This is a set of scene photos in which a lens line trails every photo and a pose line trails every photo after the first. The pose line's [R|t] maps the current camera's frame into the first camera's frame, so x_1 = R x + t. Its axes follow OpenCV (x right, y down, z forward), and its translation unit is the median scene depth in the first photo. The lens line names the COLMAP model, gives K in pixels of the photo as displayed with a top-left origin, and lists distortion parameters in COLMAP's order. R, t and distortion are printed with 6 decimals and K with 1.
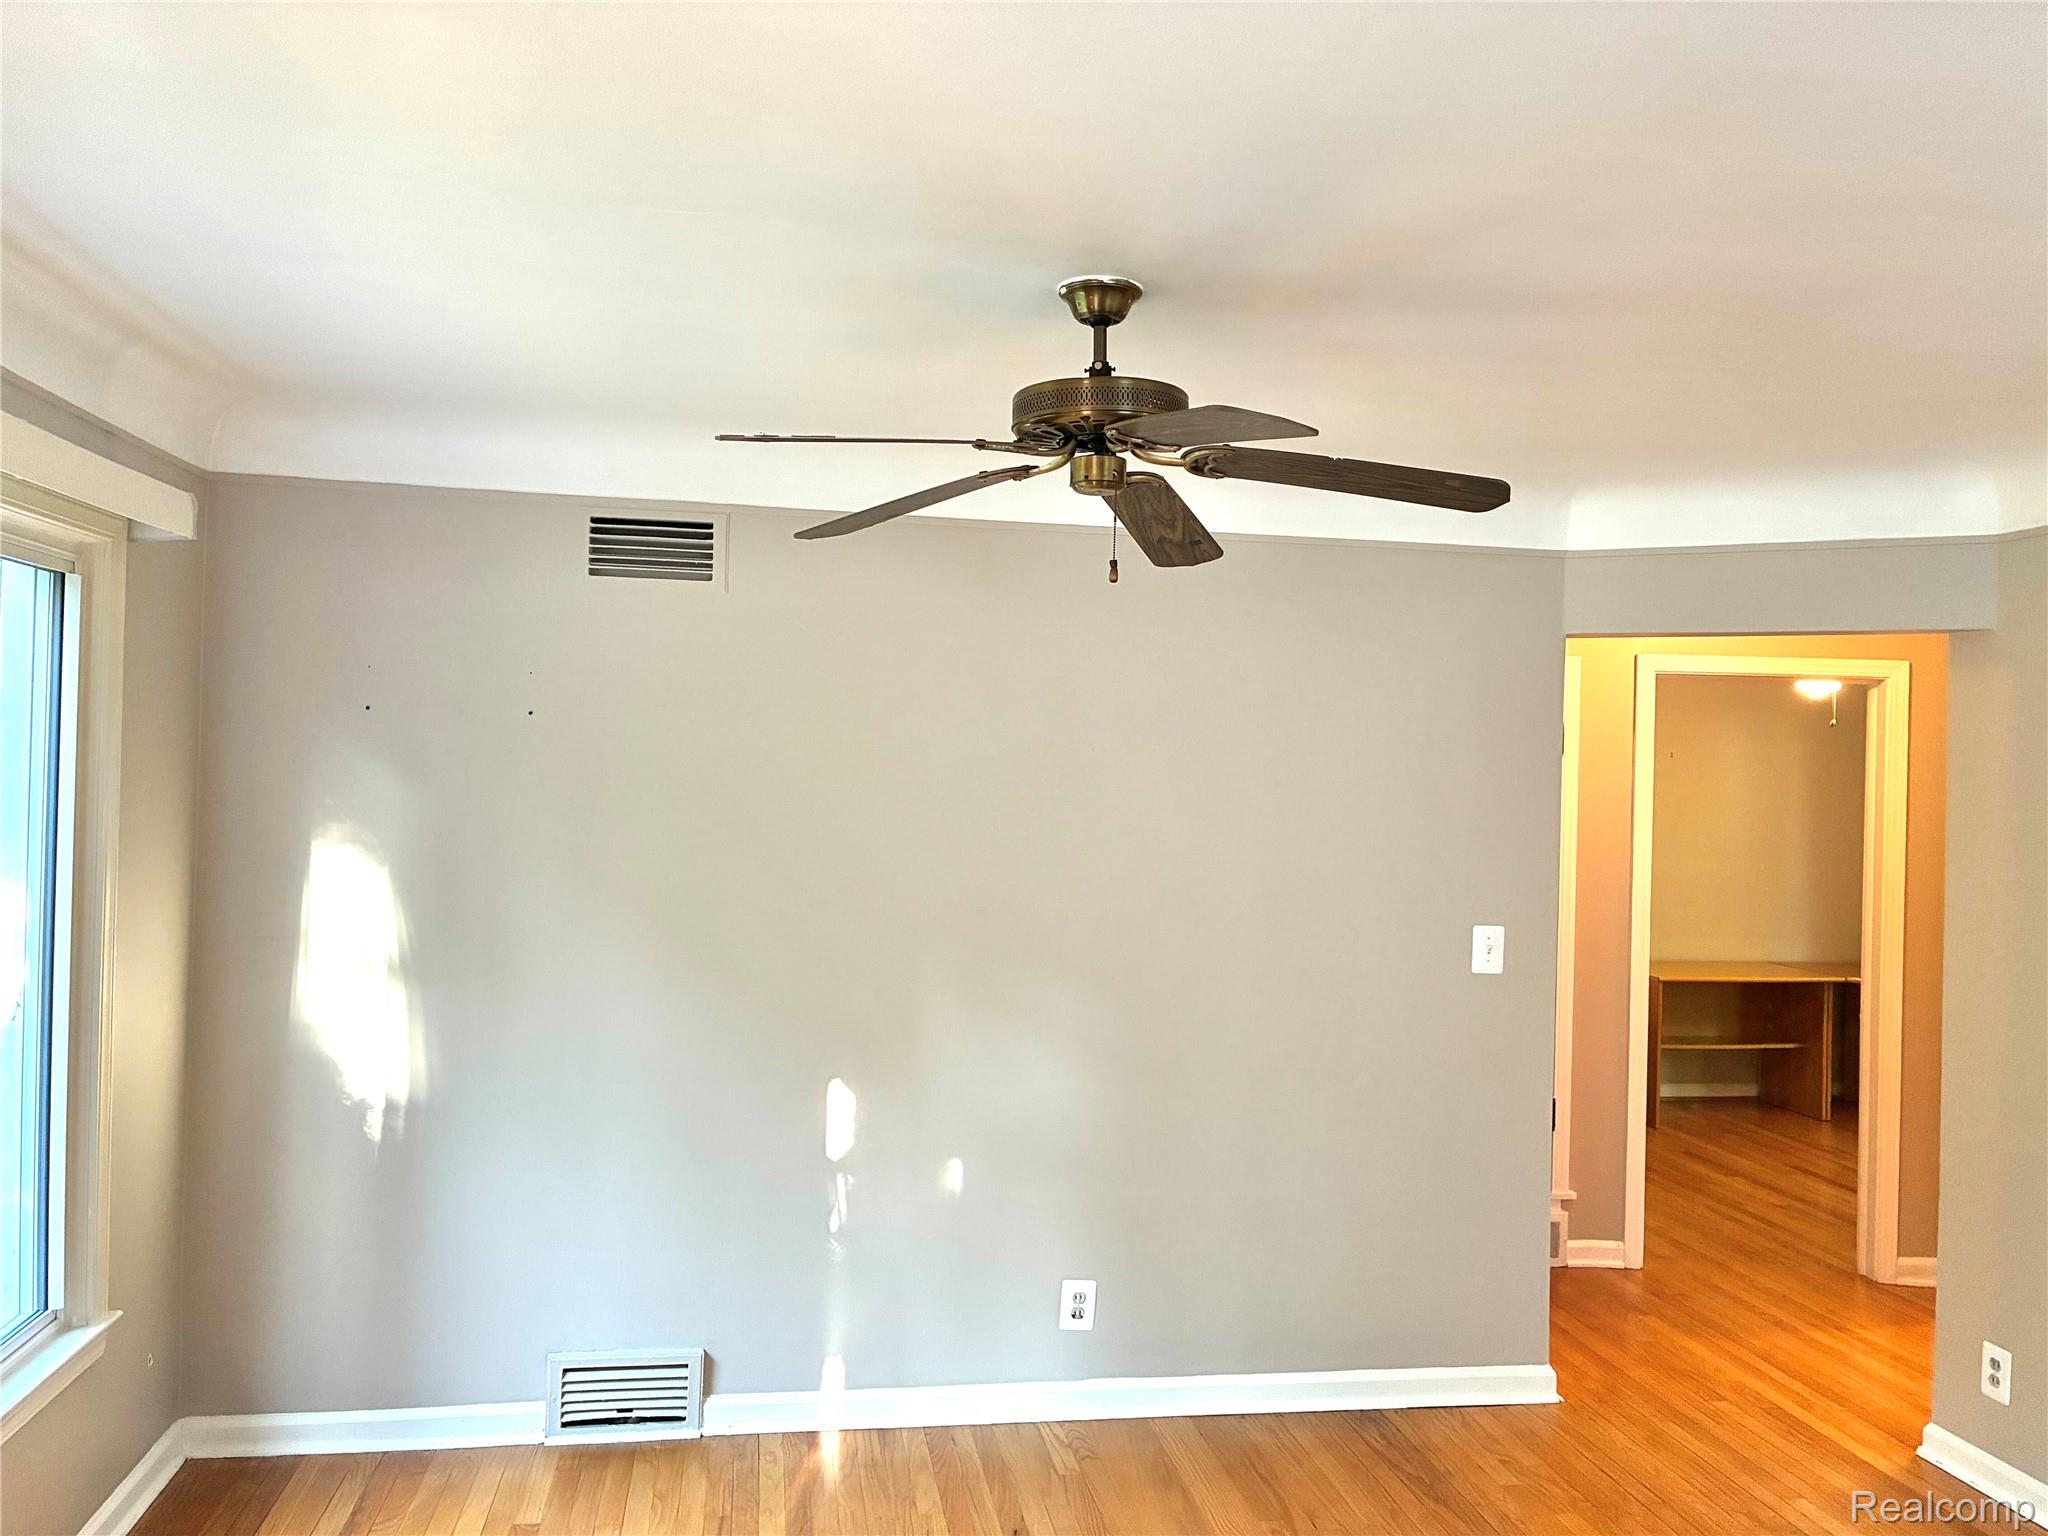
lens RADIAL K [[1544.7, 0, 1027.2], [0, 1544.7, 770.0], [0, 0, 1]] dist [0.028525, -0.039118]
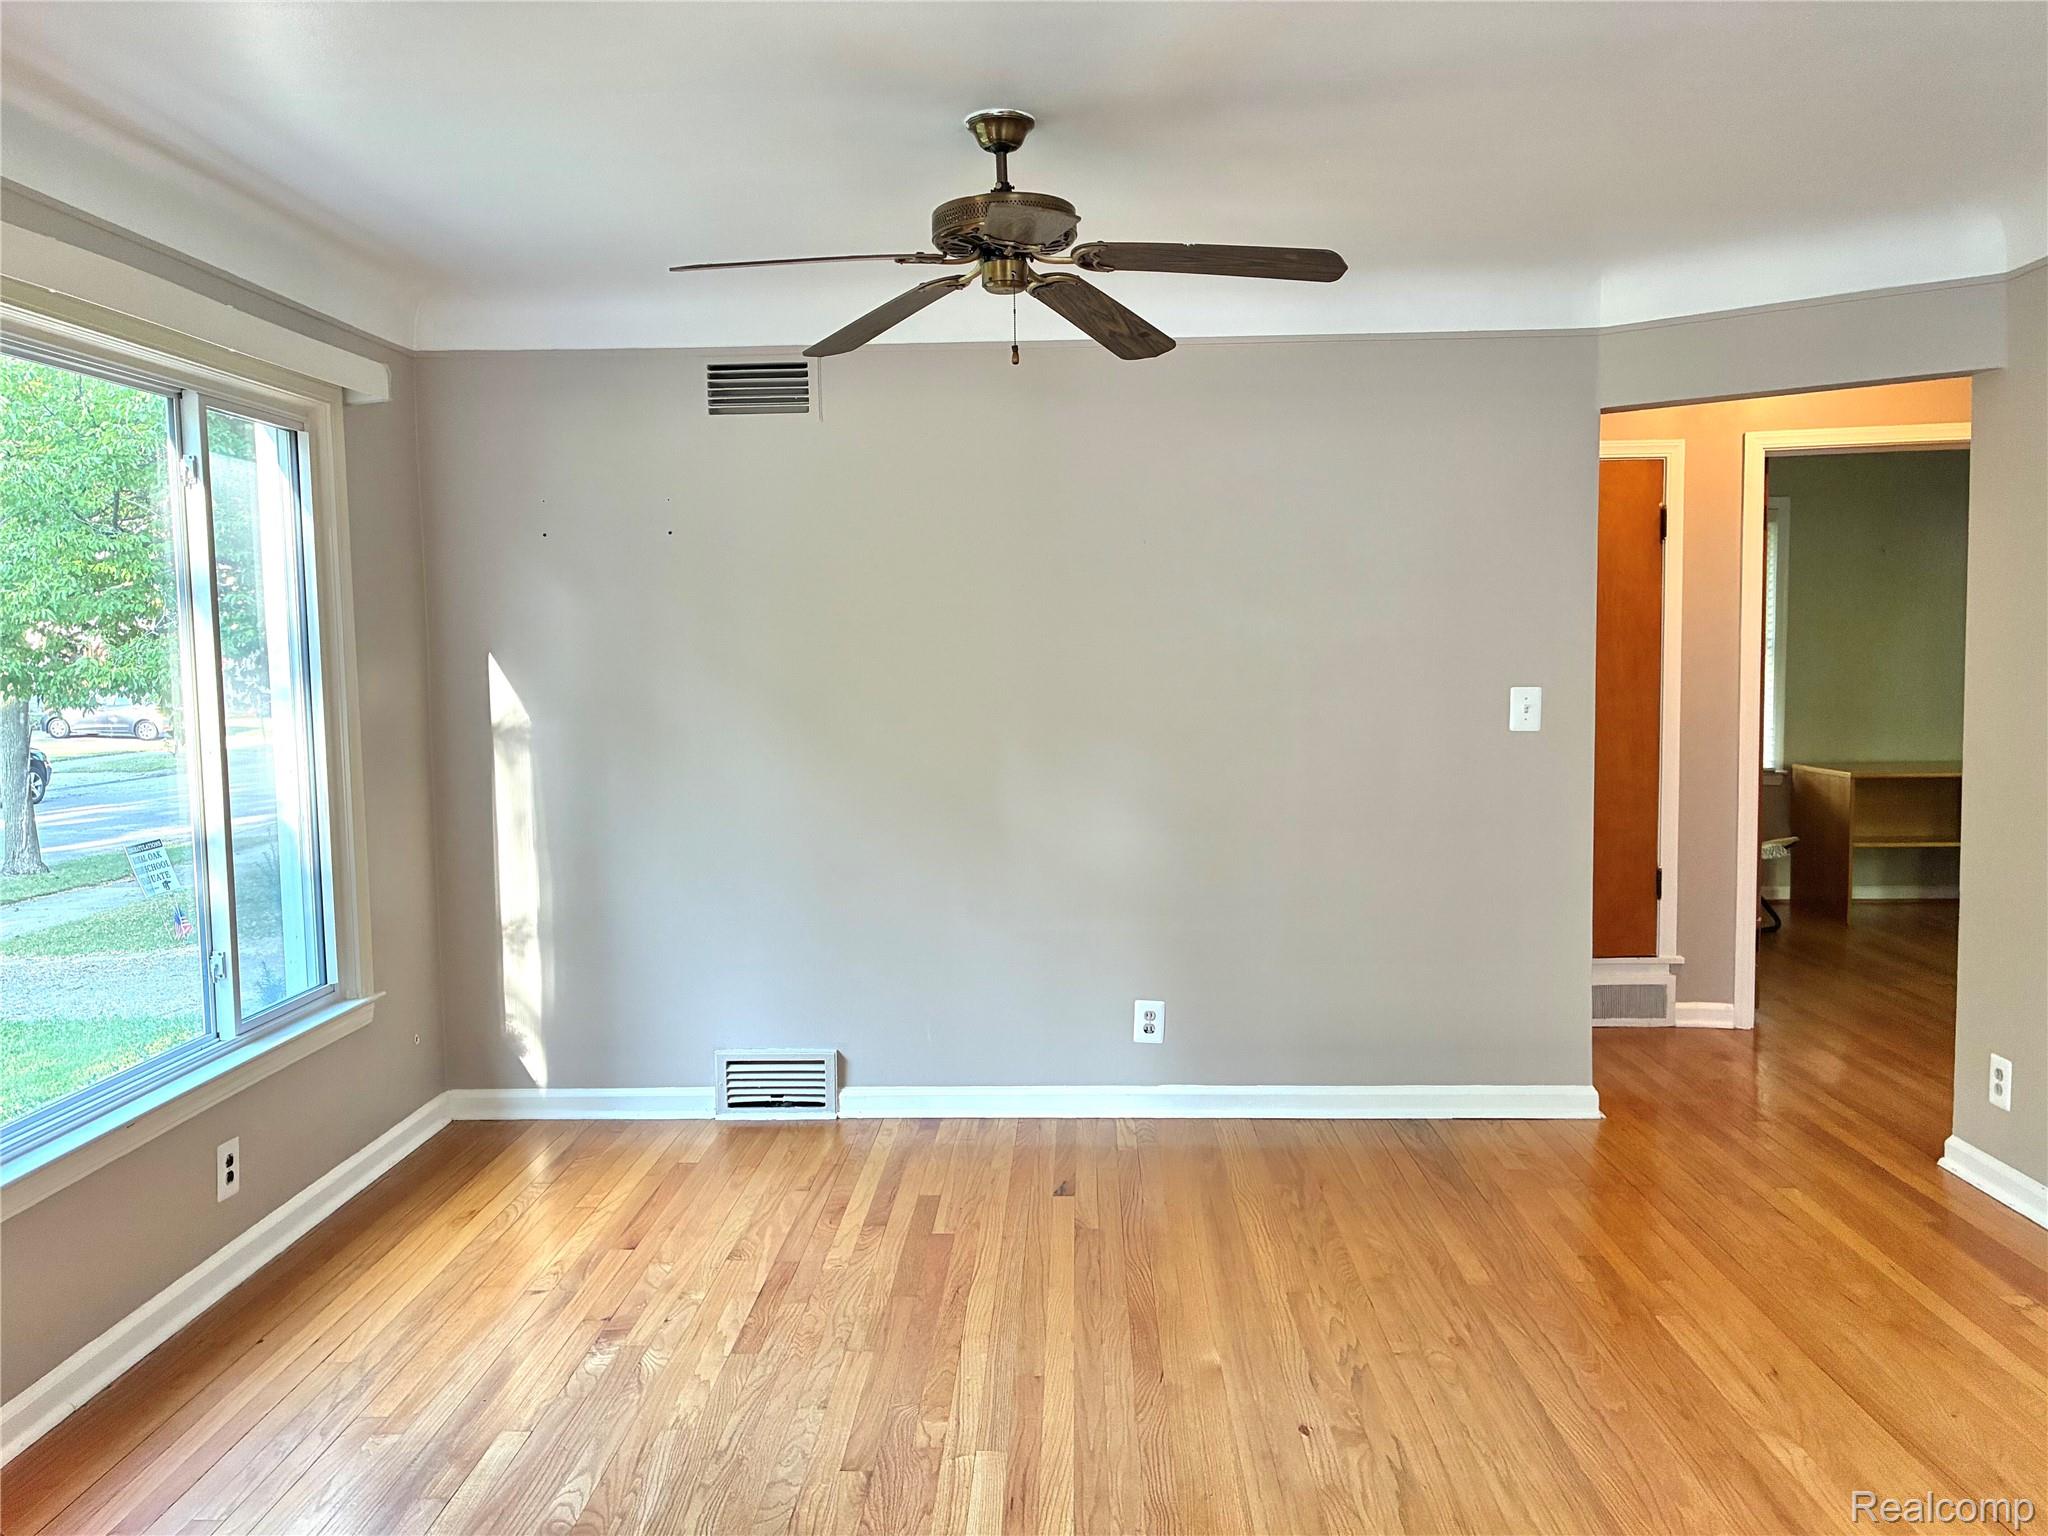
lens RADIAL K [[1544.7, 0, 1030.3], [0, 1544.7, 761.2], [0, 0, 1]] dist [0.028525, -0.039118]
pose [[0.978527, -0.027327, -0.204299, 0.198715], [0.042514, 0.996618, 0.070319, 0.068461], [0.201686, -0.077494, 0.976380, -0.144469]]
